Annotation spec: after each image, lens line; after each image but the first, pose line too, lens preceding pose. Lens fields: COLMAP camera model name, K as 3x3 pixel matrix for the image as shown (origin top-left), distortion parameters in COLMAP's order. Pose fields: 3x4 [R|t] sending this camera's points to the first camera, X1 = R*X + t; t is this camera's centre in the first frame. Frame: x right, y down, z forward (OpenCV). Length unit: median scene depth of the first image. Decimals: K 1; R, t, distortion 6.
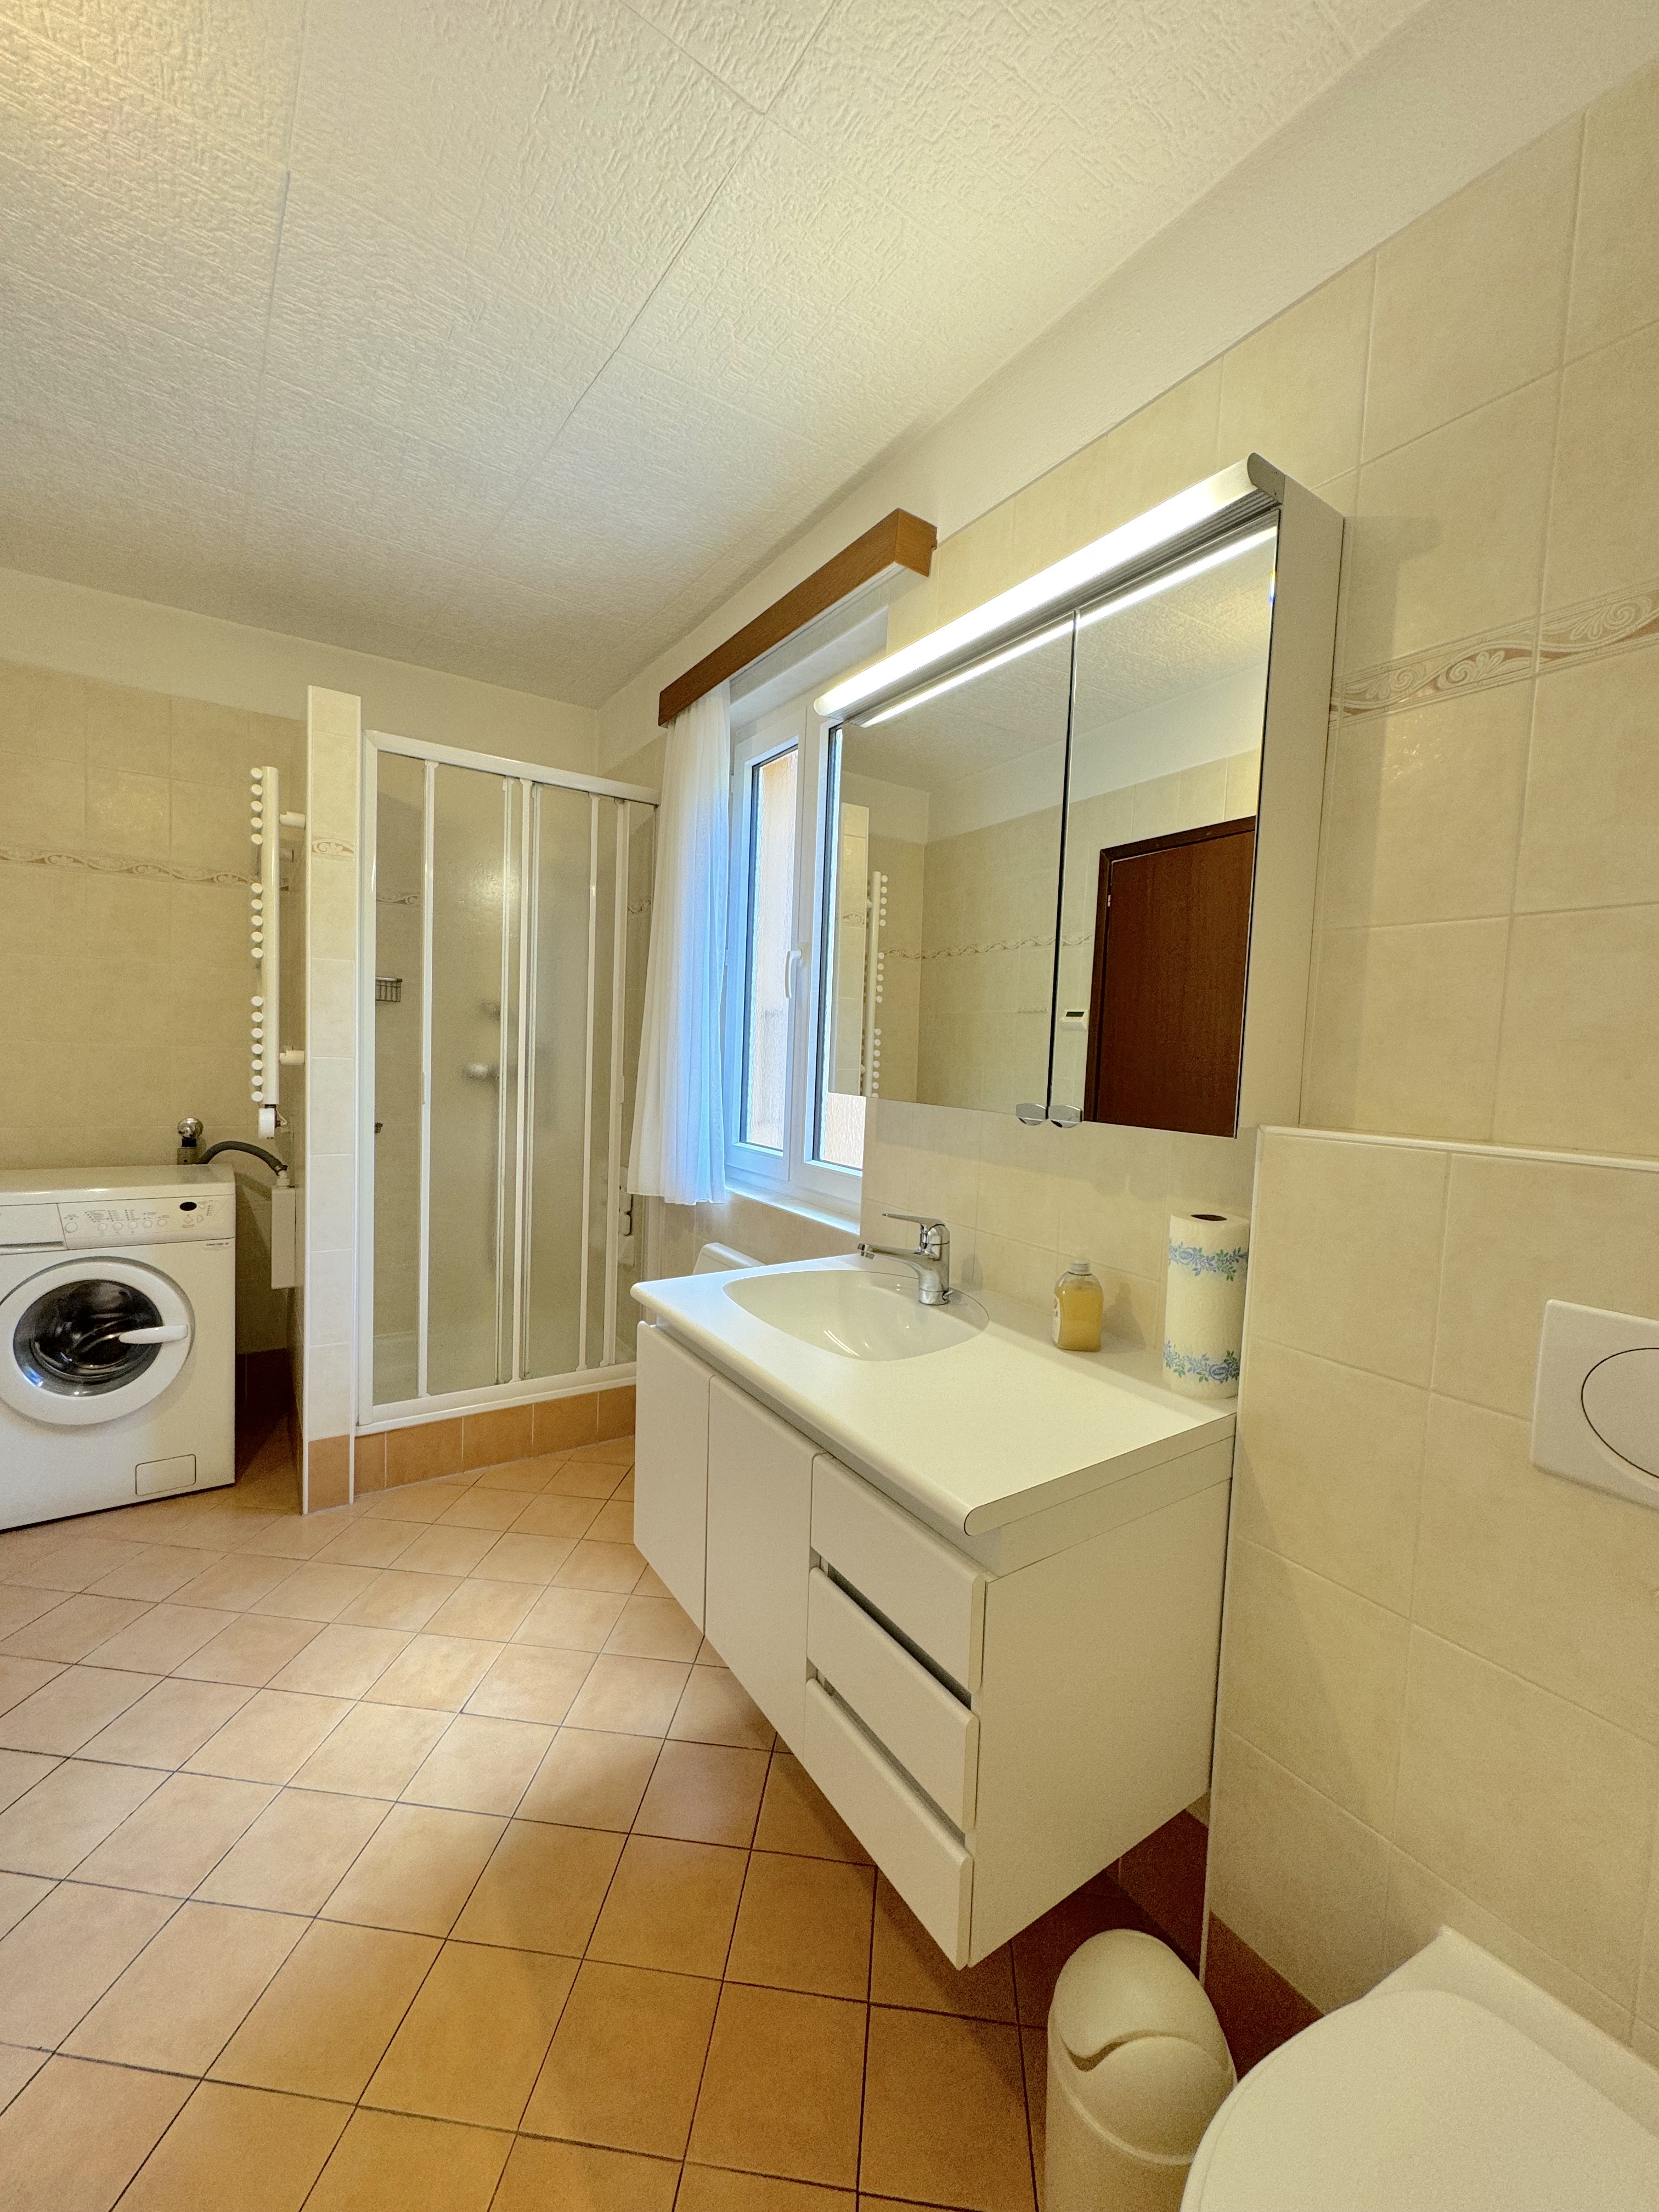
lens RADIAL K [[888.7, 0, 830.5], [0, 888.7, 1105.8], [0, 0, 1]] dist [0.000191, 0.001098]
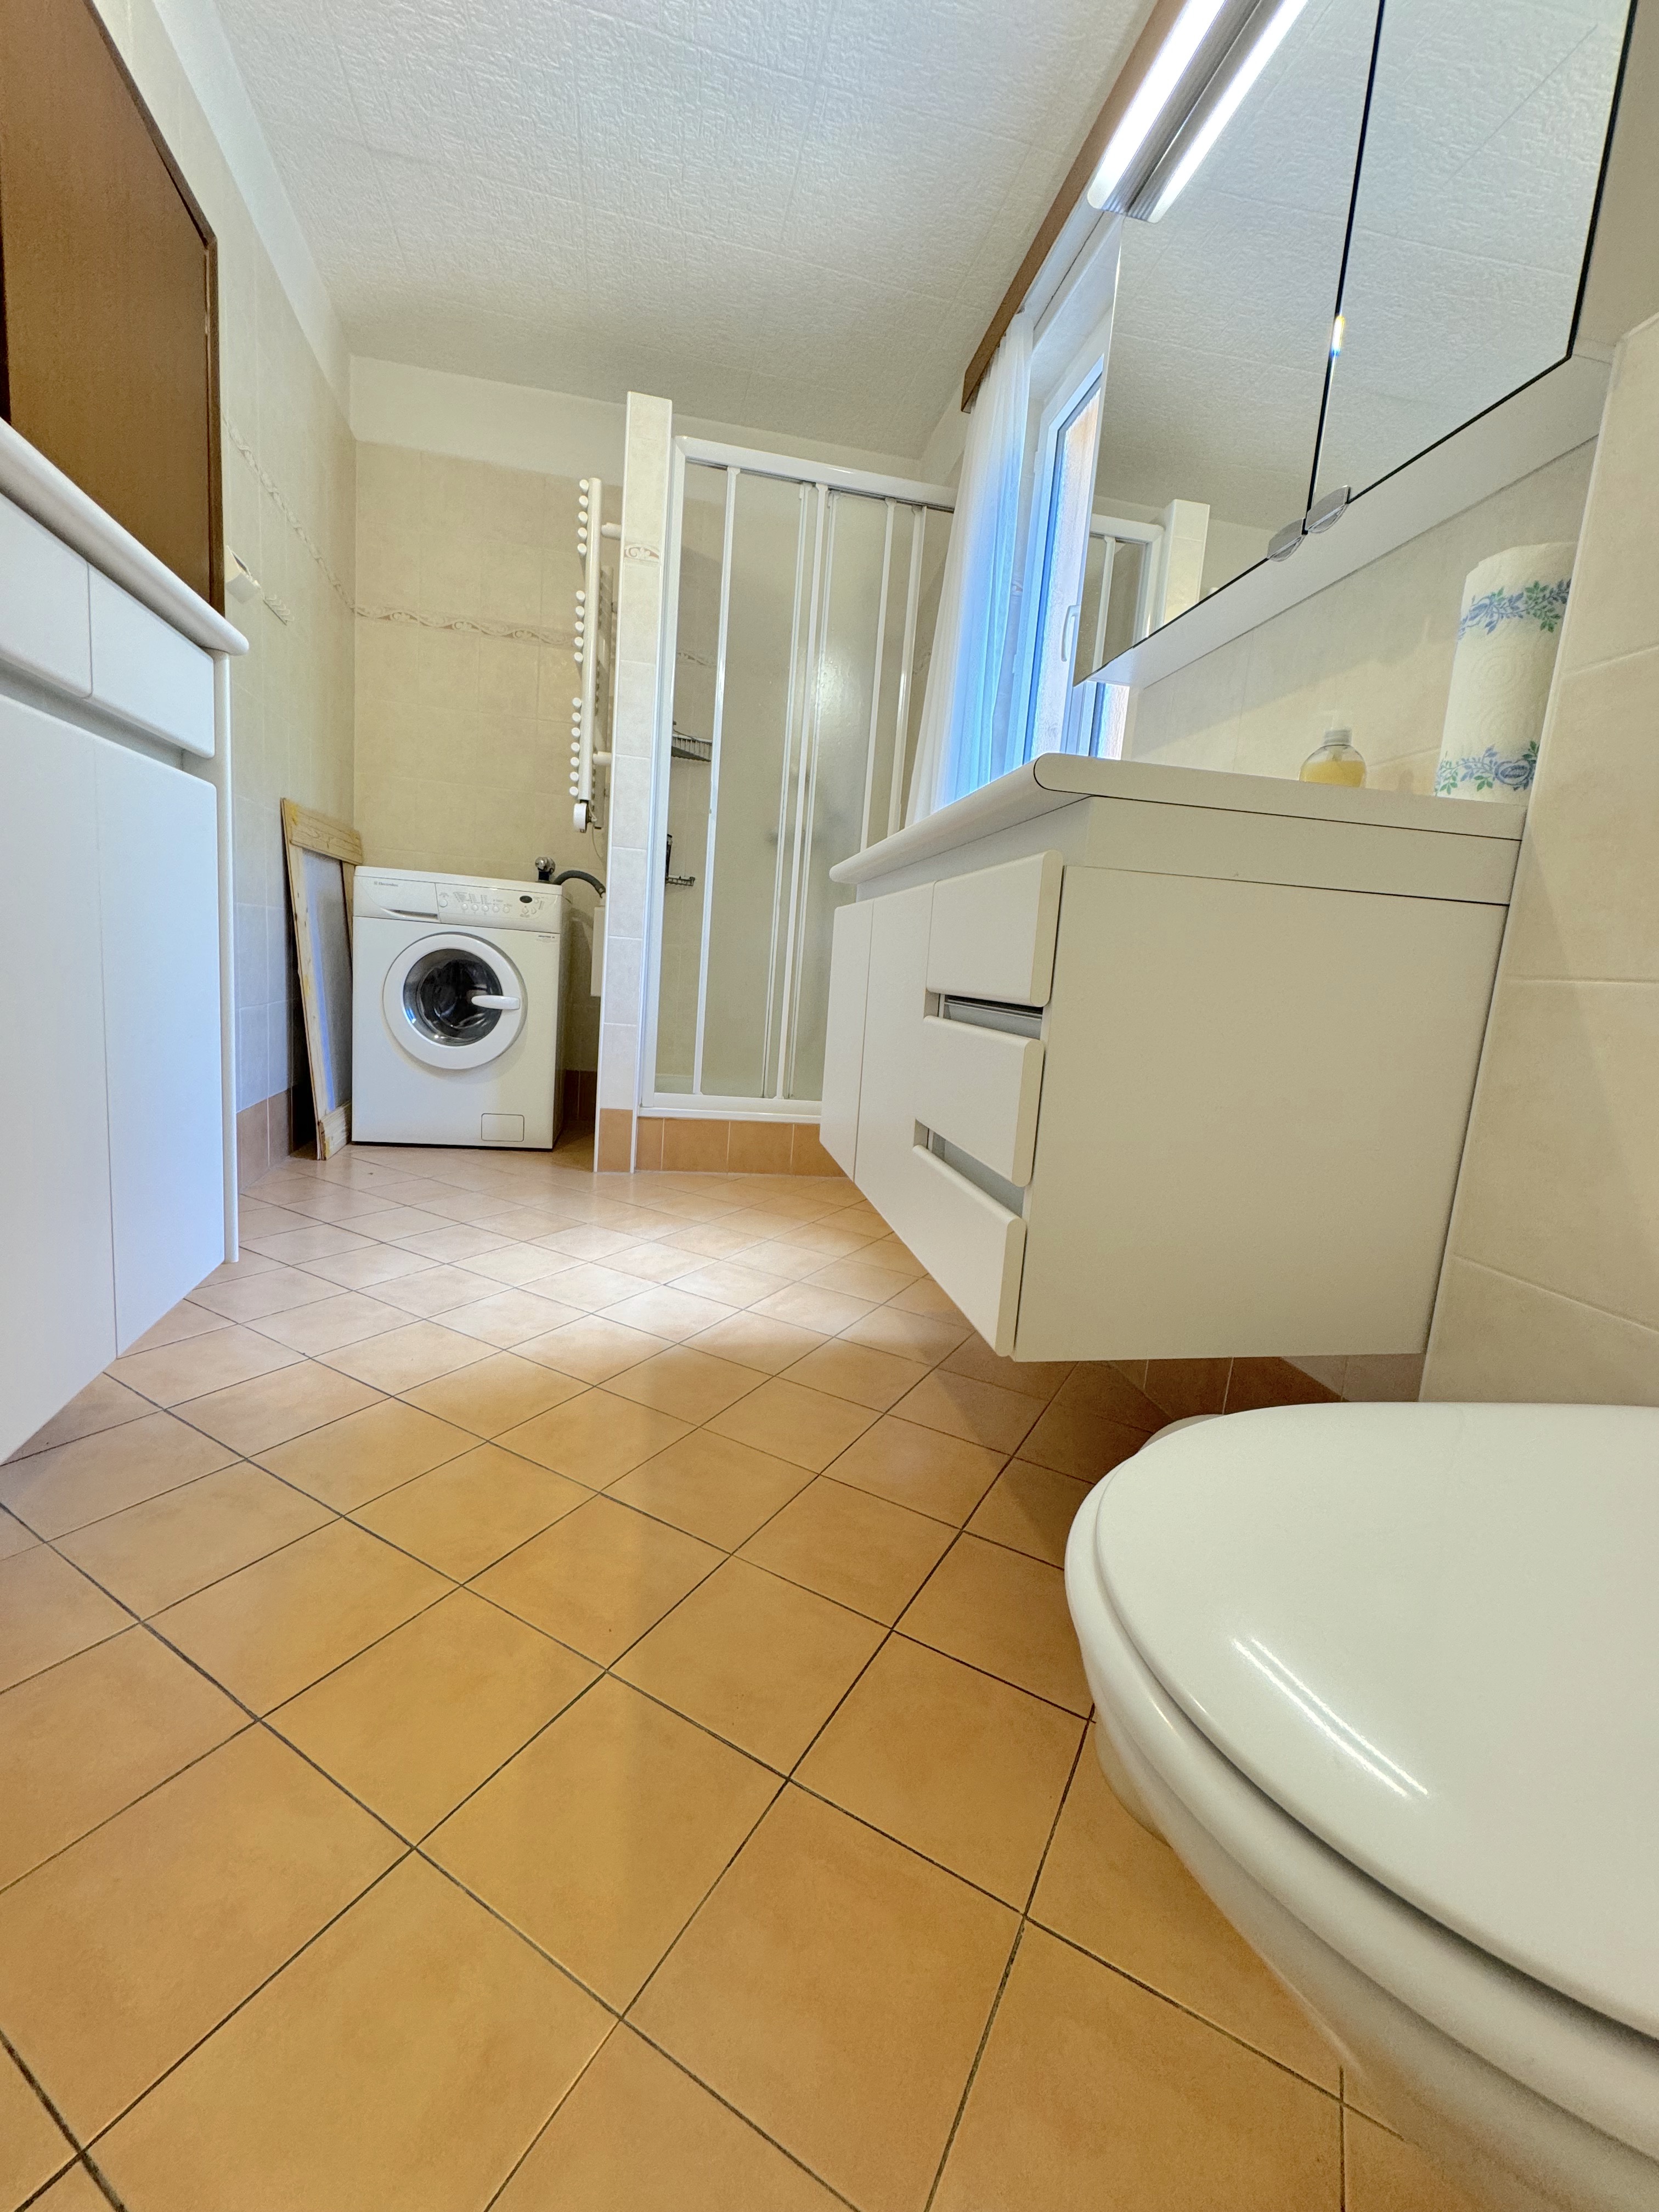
lens RADIAL K [[888.7, 0, 832.5], [0, 888.7, 1102.6], [0, 0, 1]] dist [0.000191, 0.001098]
pose [[0.919664, 0.088712, -0.382555, 0.122074], [-0.066901, 0.995303, 0.069974, 0.280255], [0.386965, -0.038760, 0.921279, 0.073290]]
